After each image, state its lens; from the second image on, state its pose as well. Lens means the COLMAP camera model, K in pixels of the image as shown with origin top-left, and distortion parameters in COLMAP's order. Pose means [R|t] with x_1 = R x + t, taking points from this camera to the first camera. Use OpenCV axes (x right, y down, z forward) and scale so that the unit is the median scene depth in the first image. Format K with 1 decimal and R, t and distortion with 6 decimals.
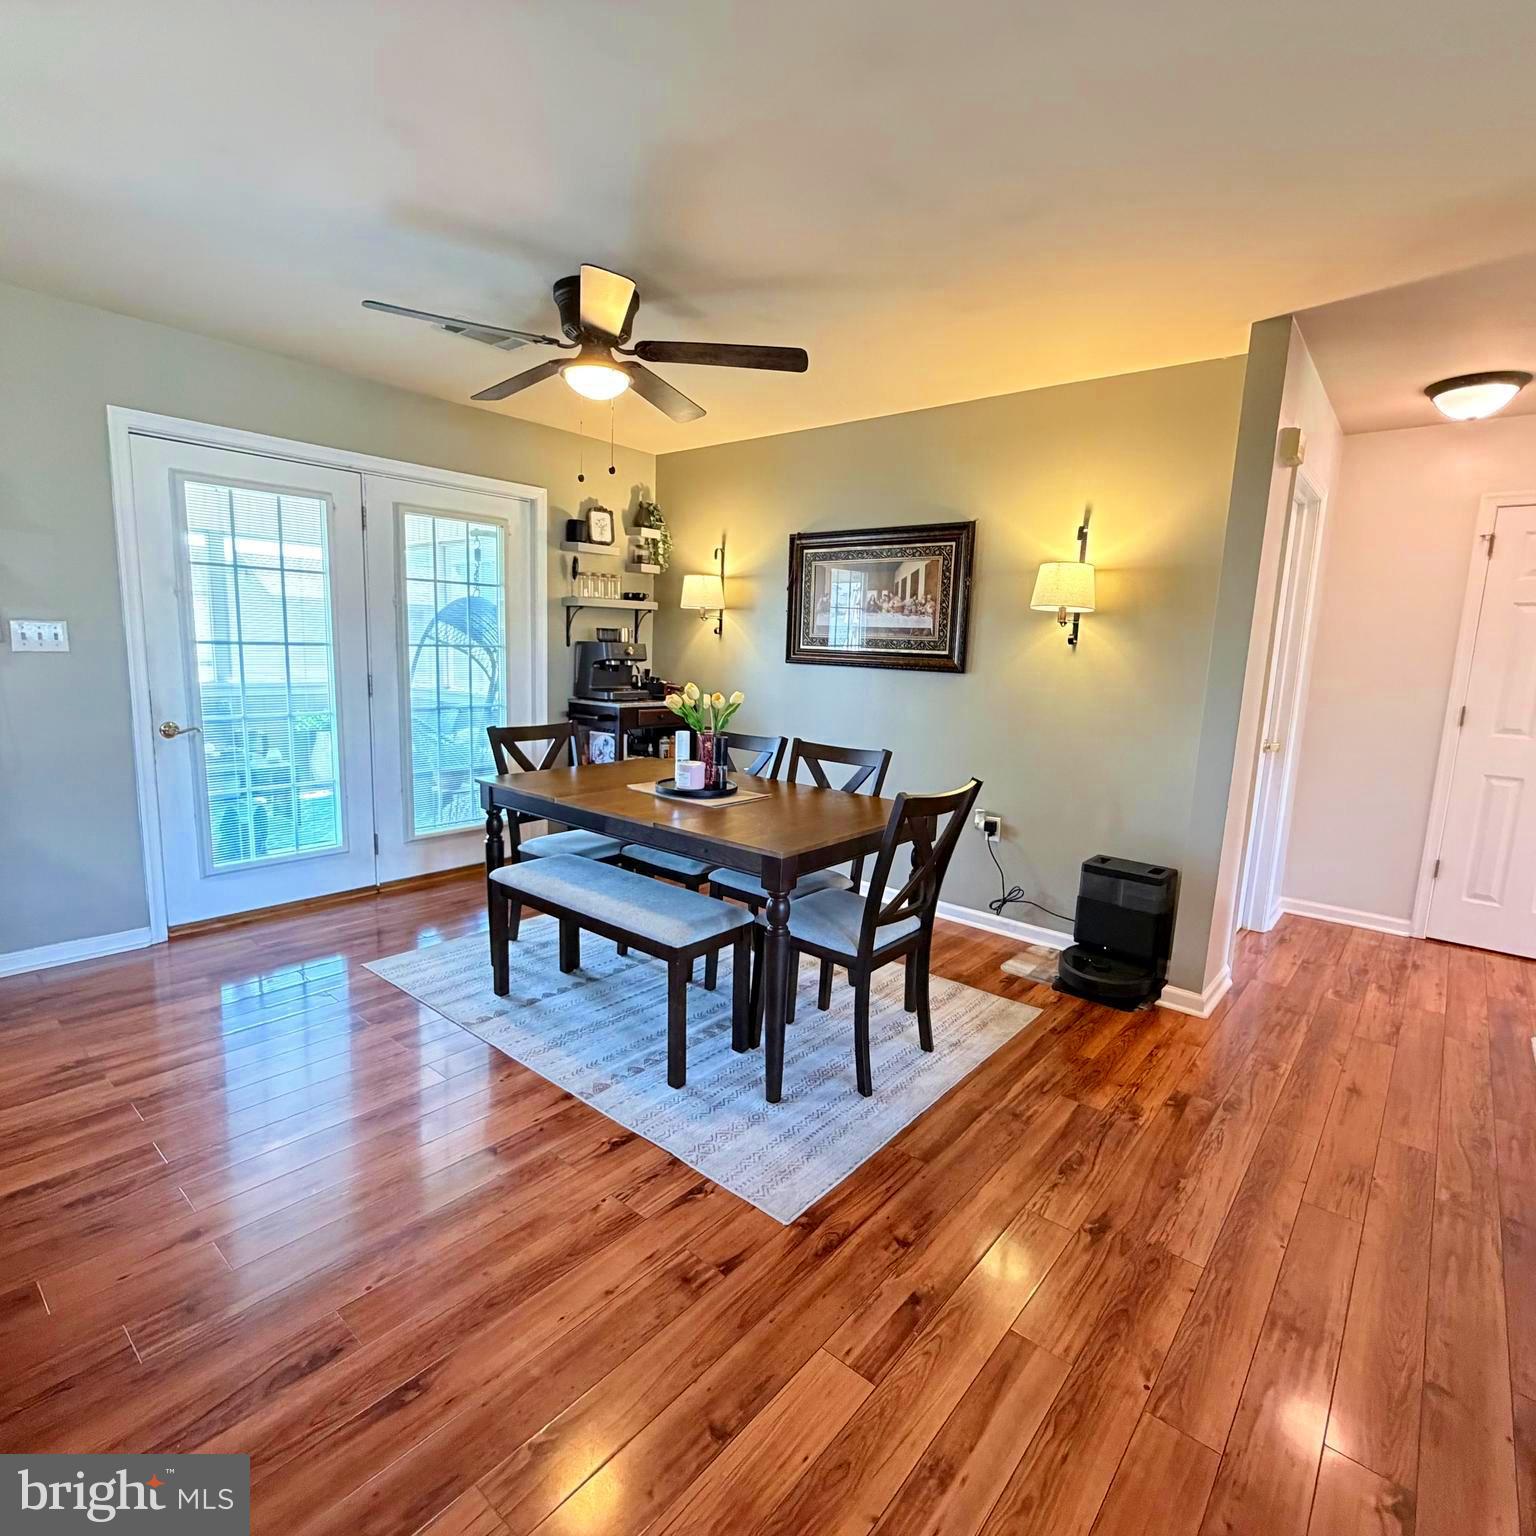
lens RADIAL K [[818.7, 0, 762.1], [0, 818.7, 764.2], [0, 0, 1]] dist [0.001102, -0.000007]
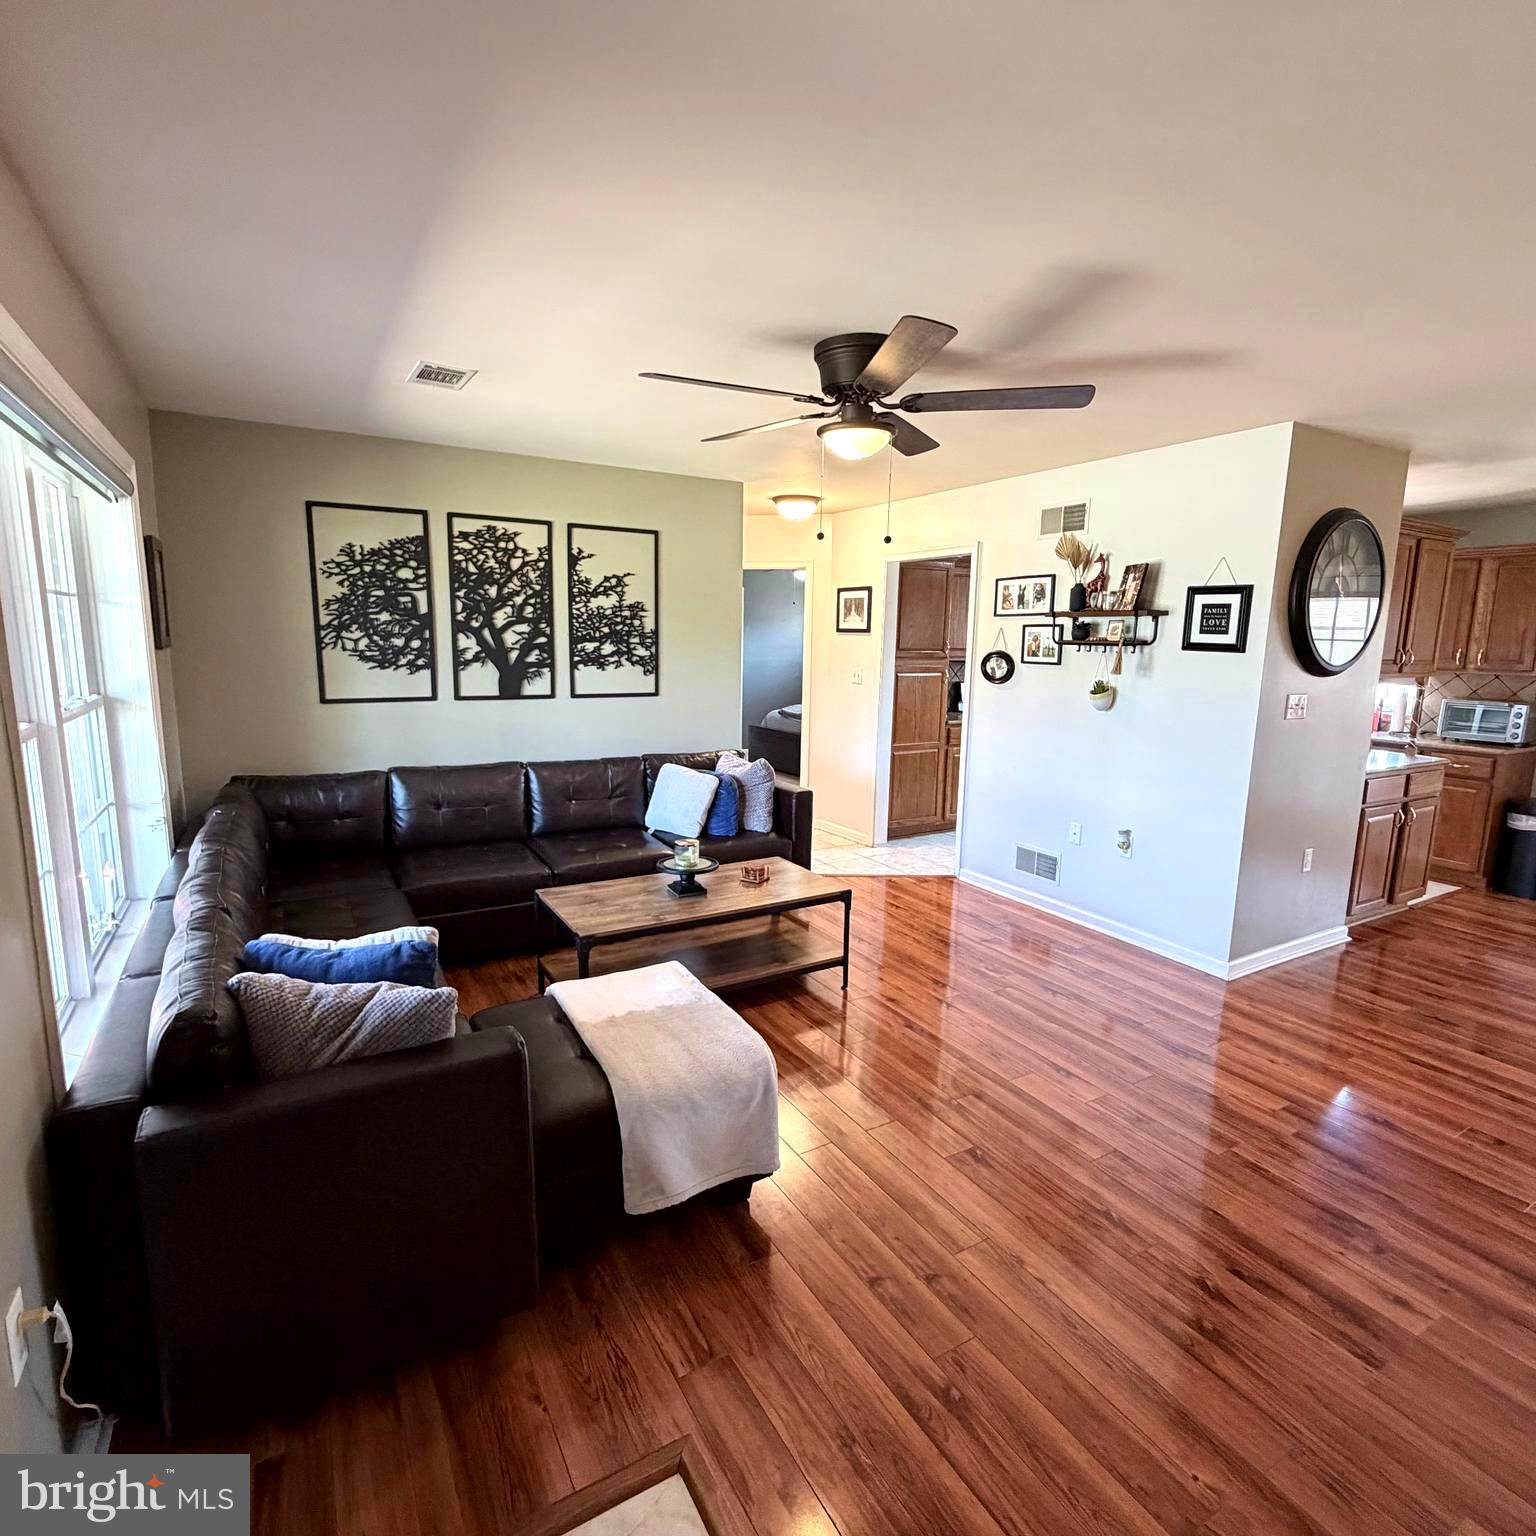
lens RADIAL K [[818.7, 0, 760.1], [0, 818.7, 768.0], [0, 0, 1]] dist [0.001102, -0.000007]
pose [[-0.331949, 0.112401, -0.936577, 1.041923], [-0.167274, 0.970126, 0.175714, -0.006172], [0.928348, 0.214993, -0.303231, -0.135109]]
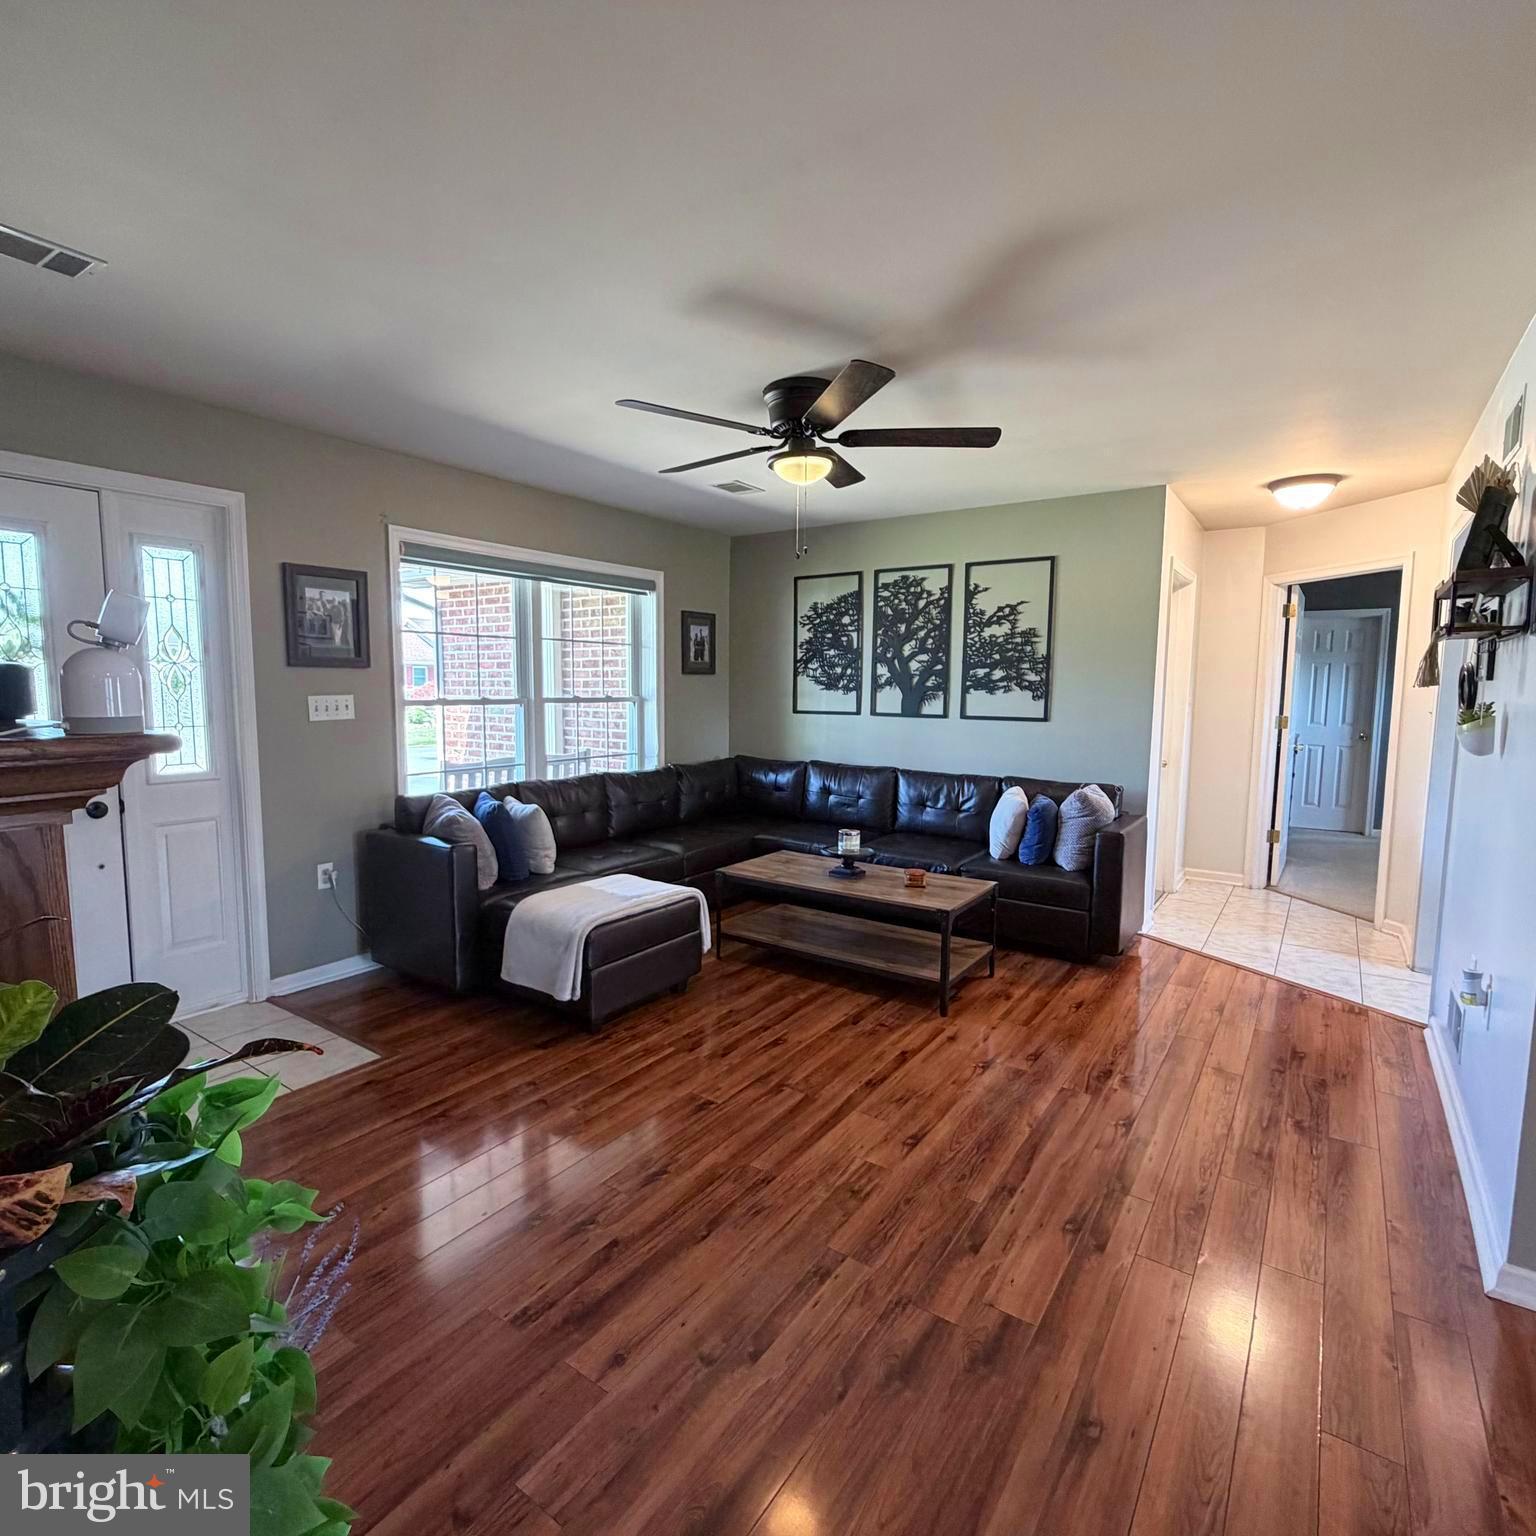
lens RADIAL K [[818.7, 0, 756.2], [0, 818.7, 767.6], [0, 0, 1]] dist [0.001102, -0.000007]
pose [[-0.995085, -0.033602, -0.093155, 0.398223], [-0.055338, 0.968776, 0.241681, -0.080621], [0.082125, 0.245649, -0.965874, 0.553736]]
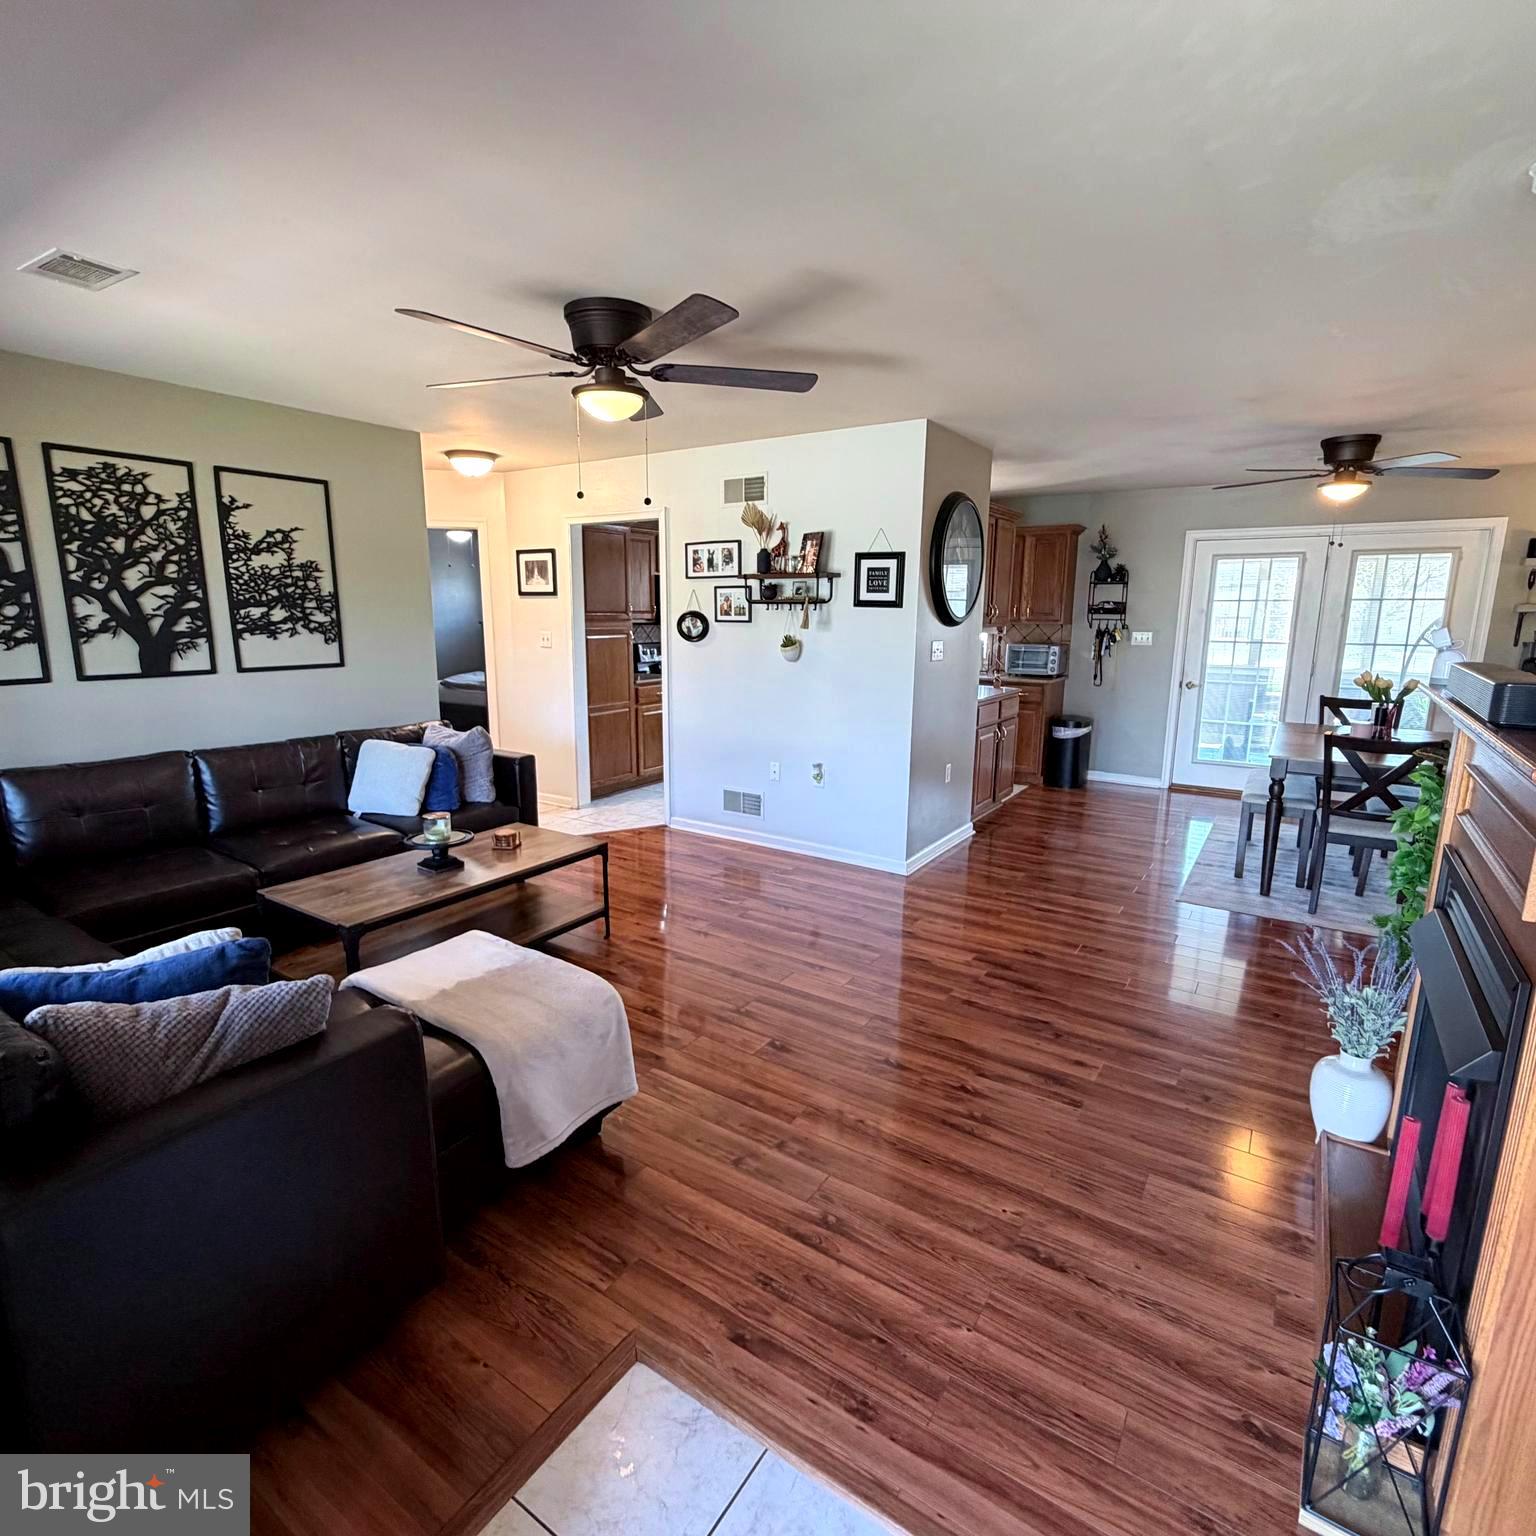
lens RADIAL K [[818.7, 0, 760.4], [0, 818.7, 767.2], [0, 0, 1]] dist [0.001102, -0.000007]
pose [[0.112419, 0.158982, -0.980860, 1.108636], [-0.149118, 0.978638, 0.141531, 0.026614], [0.982408, 0.130353, 0.133724, -0.264130]]
